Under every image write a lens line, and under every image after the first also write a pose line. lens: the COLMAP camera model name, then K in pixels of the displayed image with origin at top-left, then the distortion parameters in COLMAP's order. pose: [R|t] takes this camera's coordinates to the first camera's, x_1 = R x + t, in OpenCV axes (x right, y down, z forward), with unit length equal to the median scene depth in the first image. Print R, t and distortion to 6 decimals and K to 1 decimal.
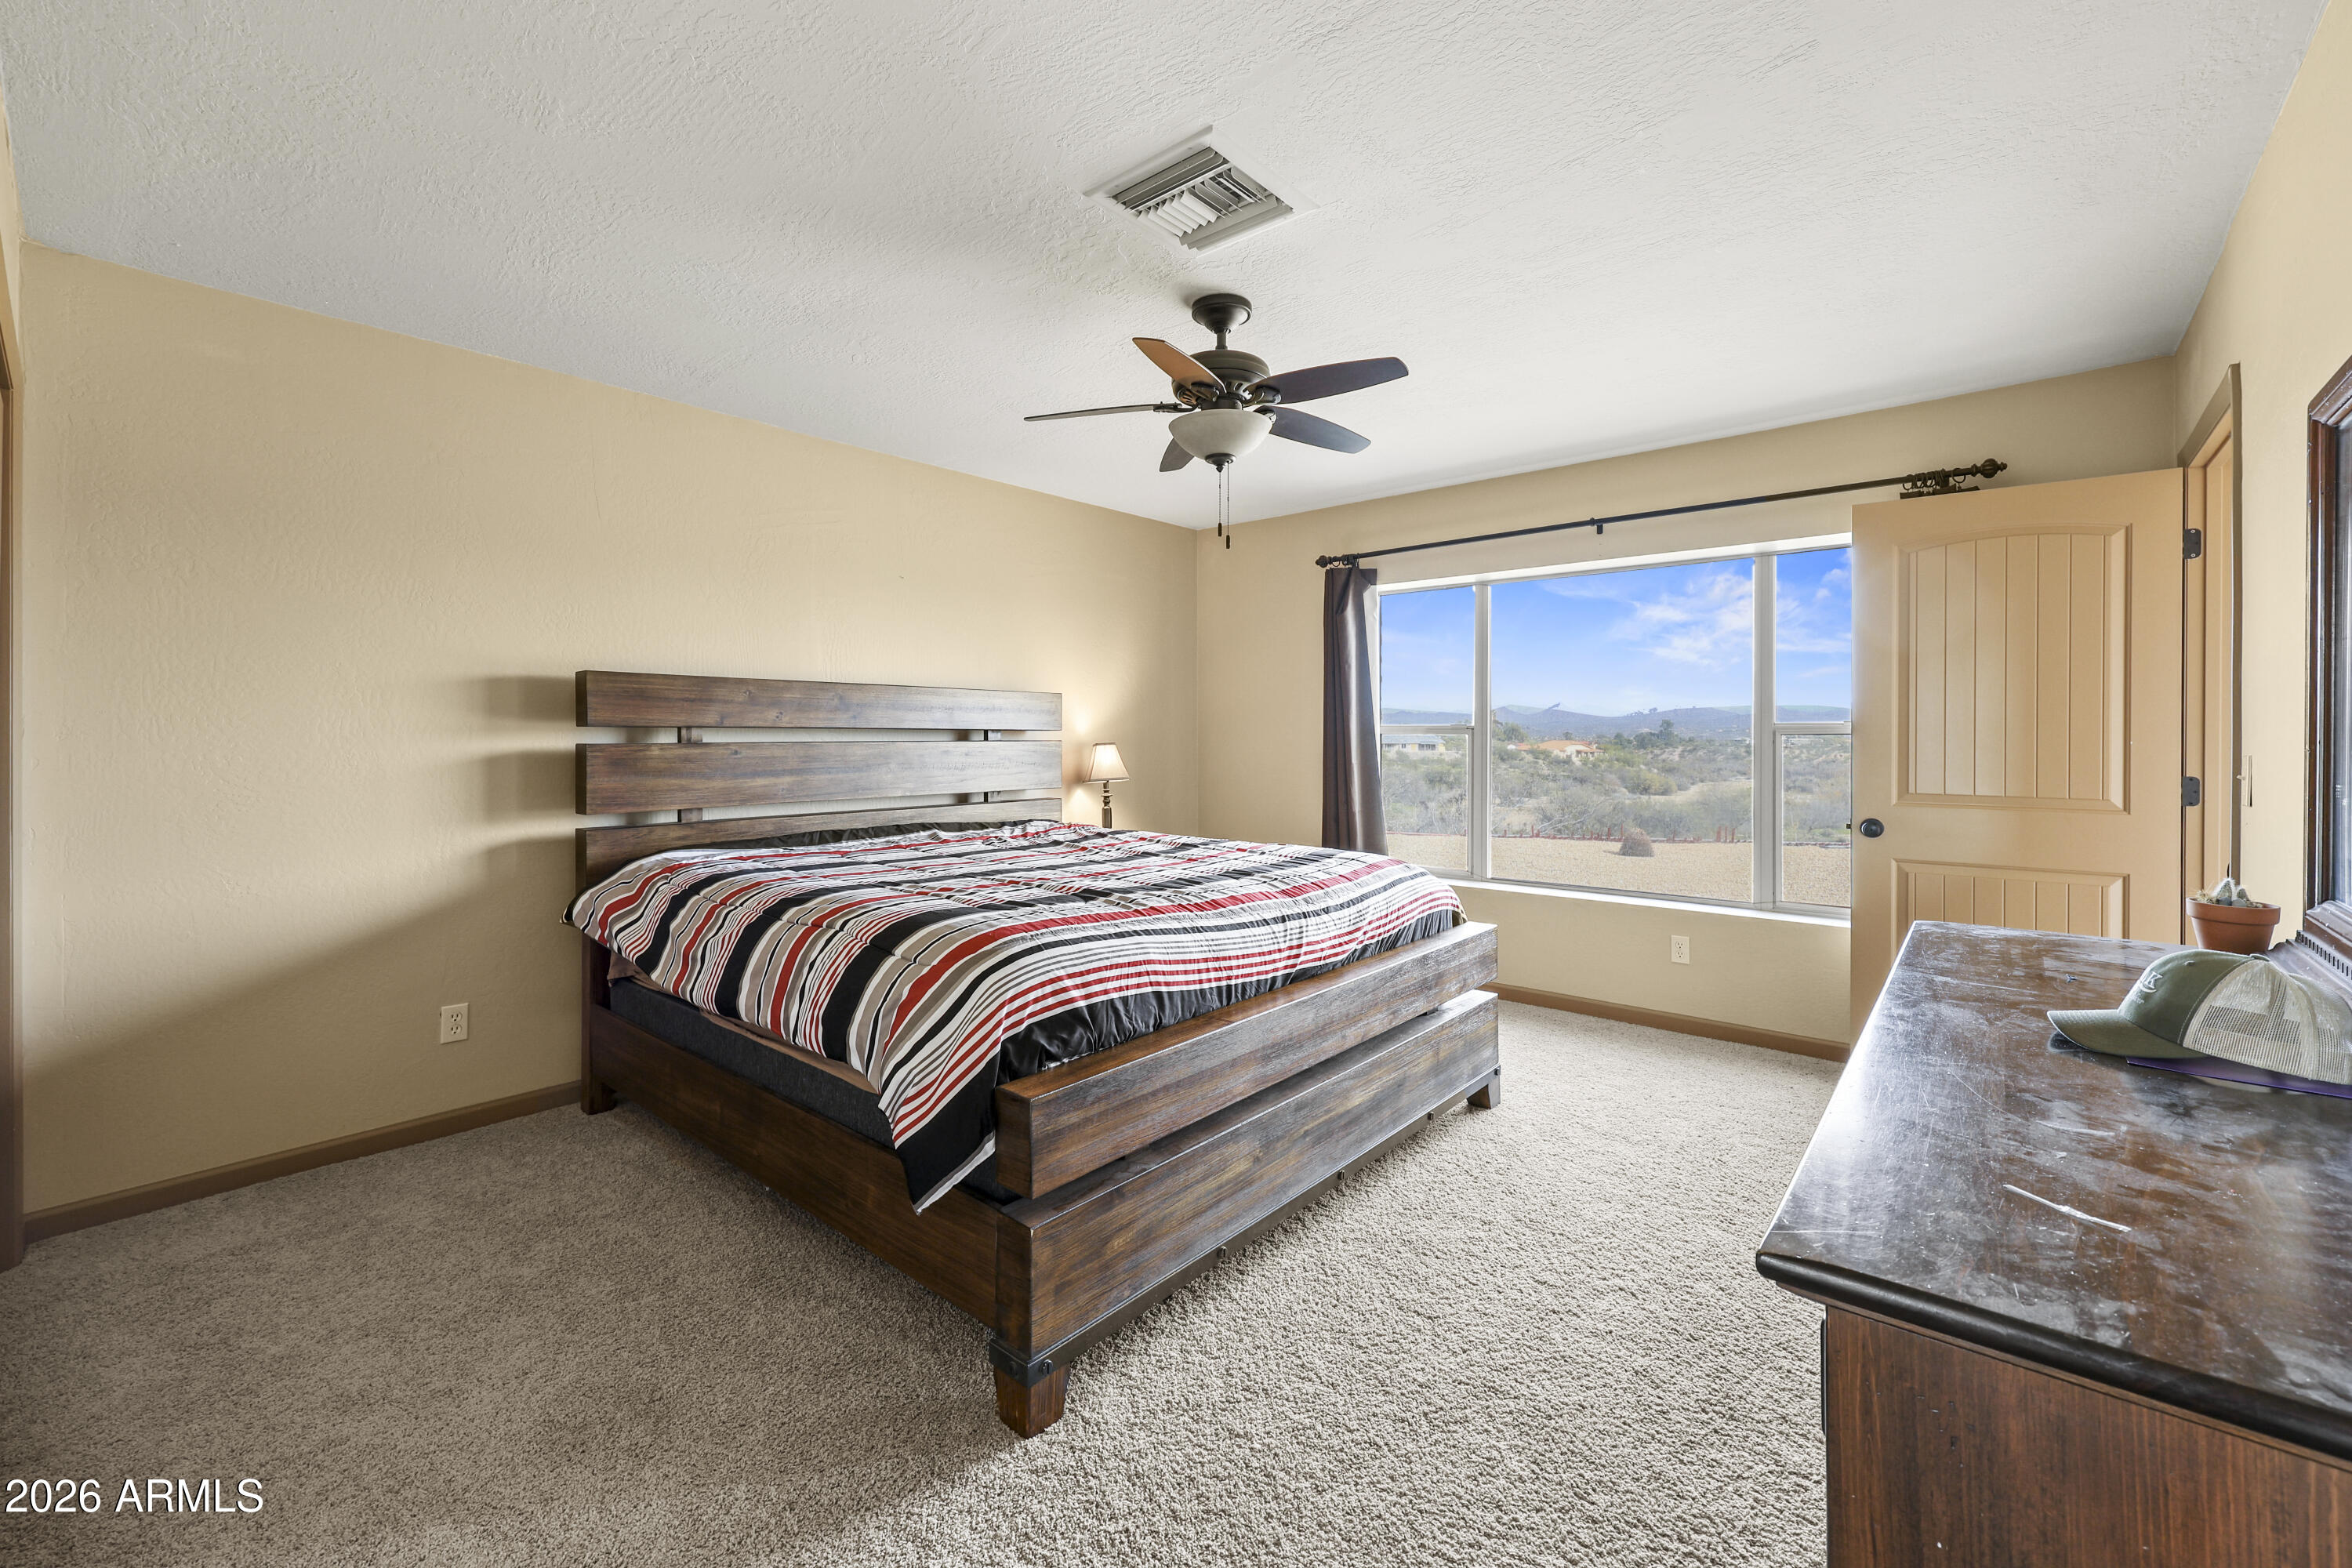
lens RADIAL K [[967.5, 0, 1177.3], [0, 967.5, 768.9], [0, 0, 1]] dist [0.002425, 0.000021]
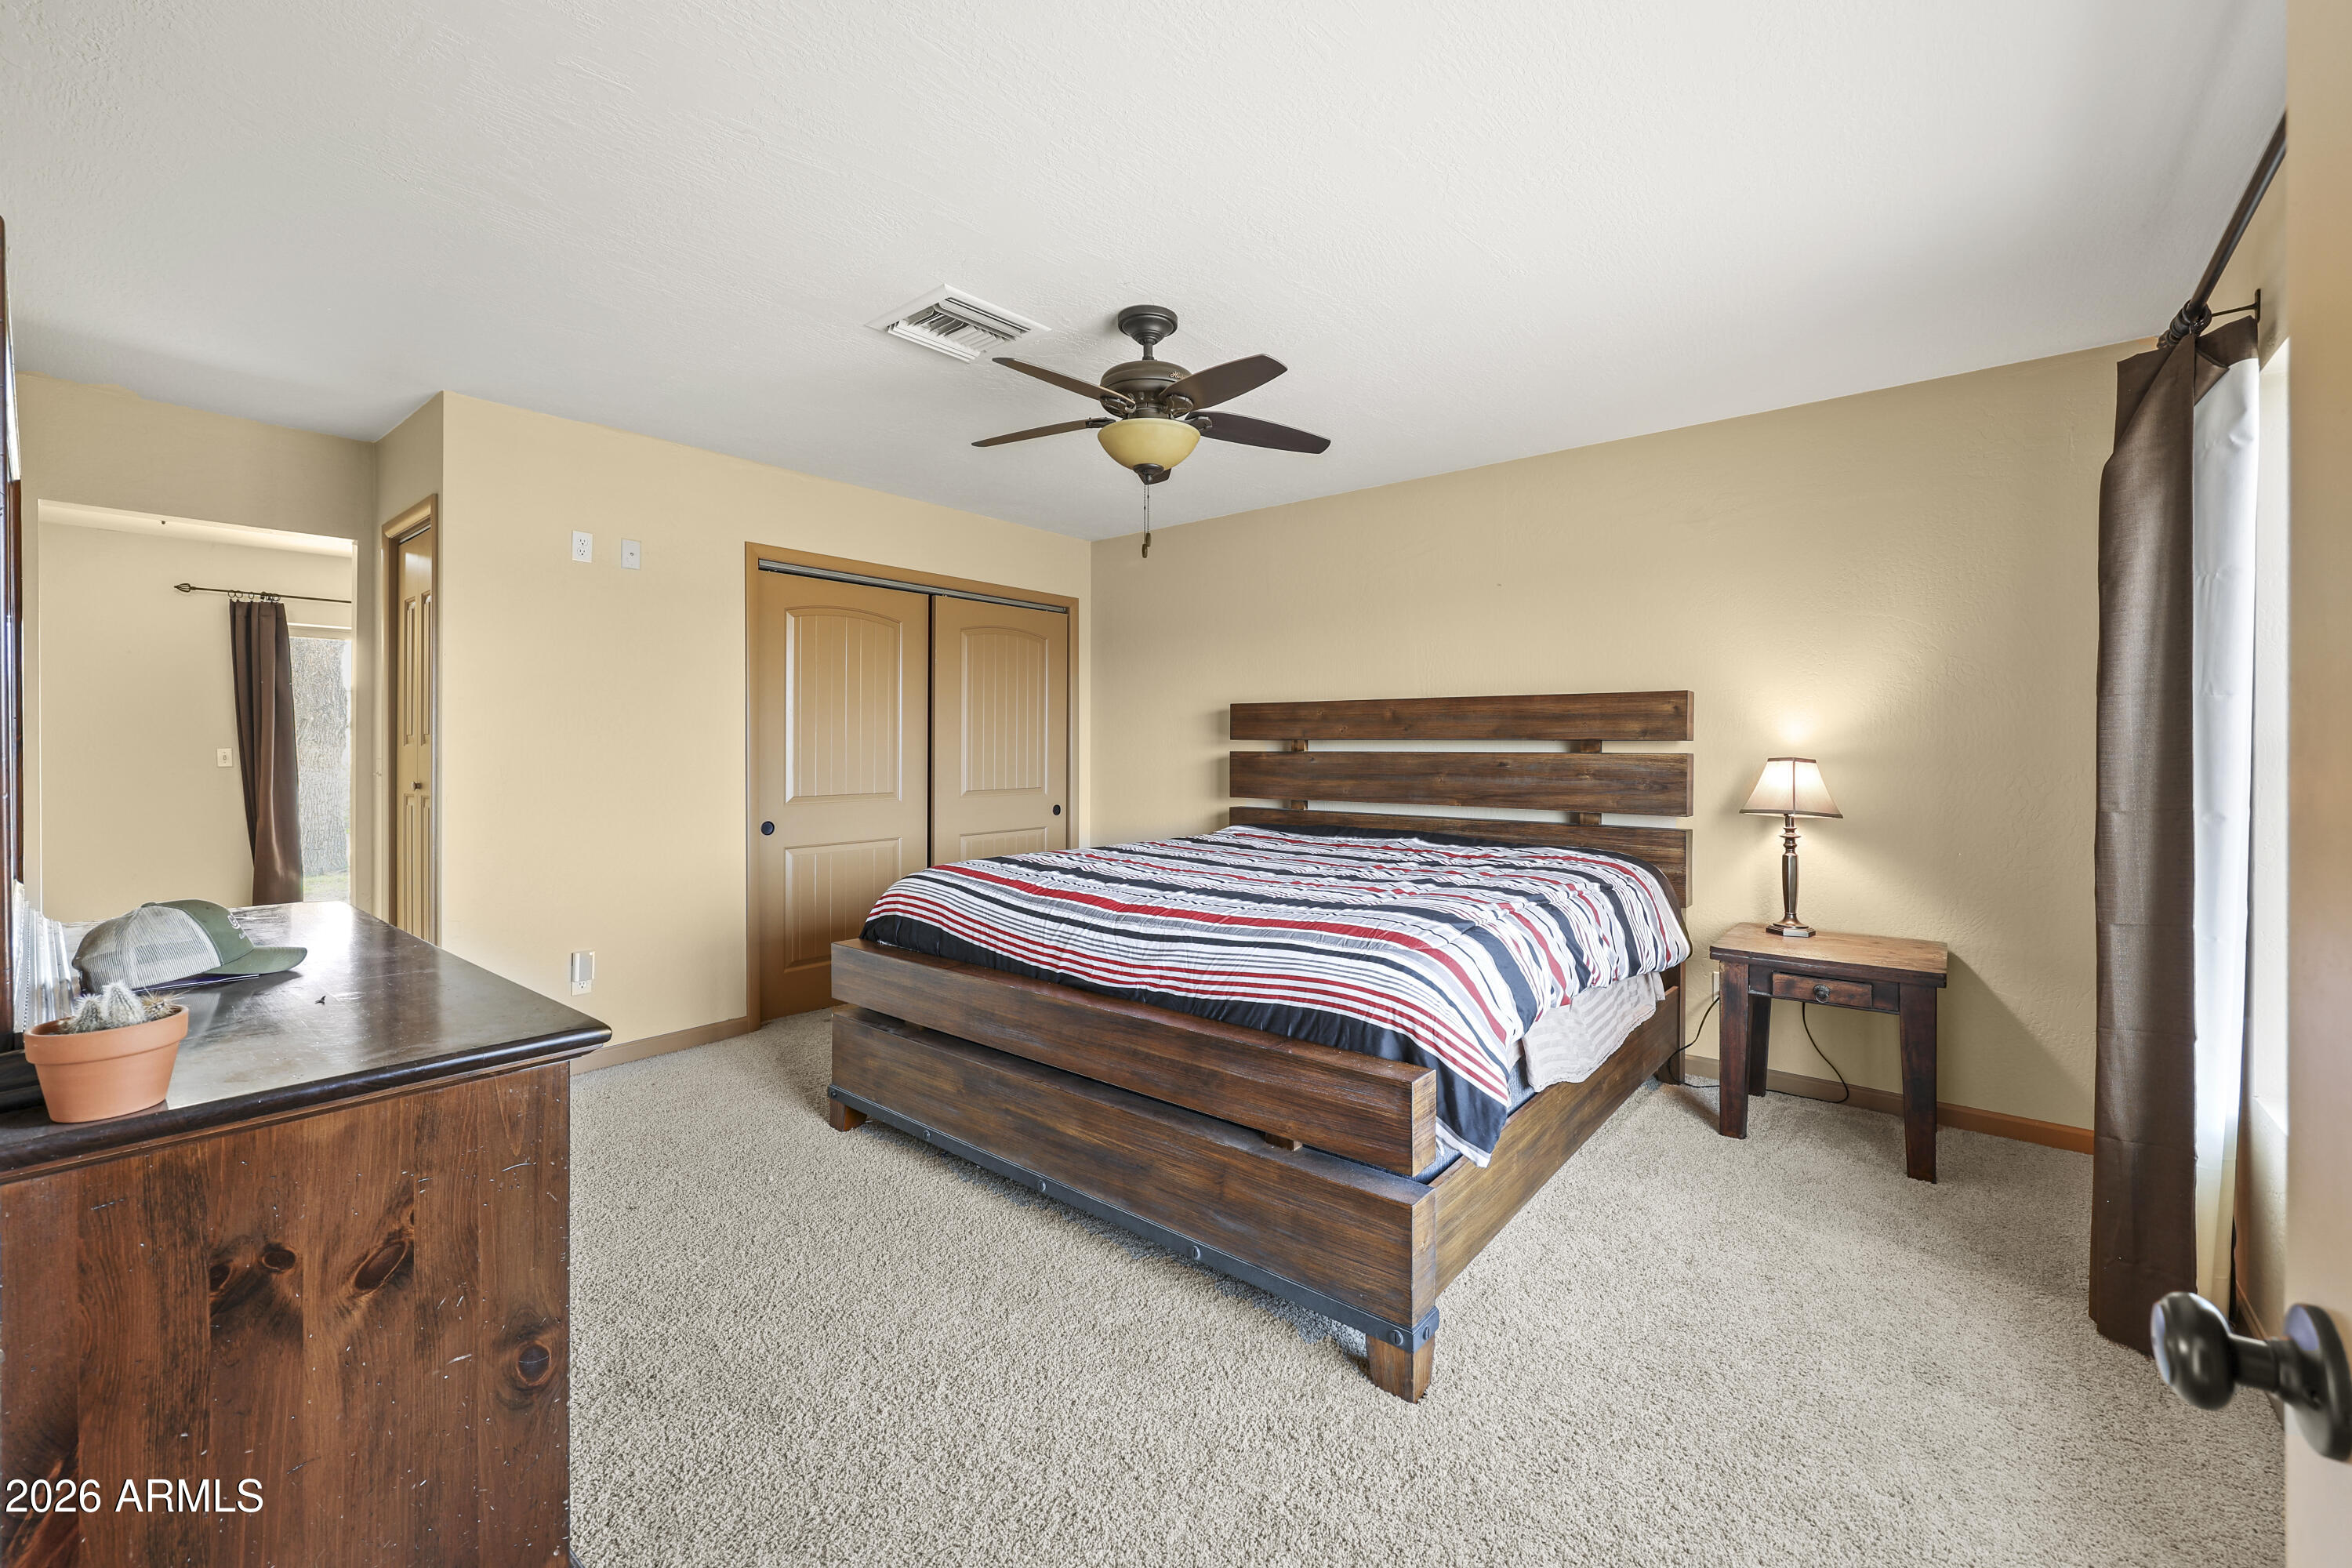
lens RADIAL K [[967.5, 0, 1172.9], [0, 967.5, 766.4], [0, 0, 1]] dist [0.002425, 0.000021]
pose [[0.010899, 0.020771, -0.999725, 0.952268], [-0.032936, 0.999249, 0.020402, -0.031307], [0.999398, 0.032704, 0.011575, 0.907307]]
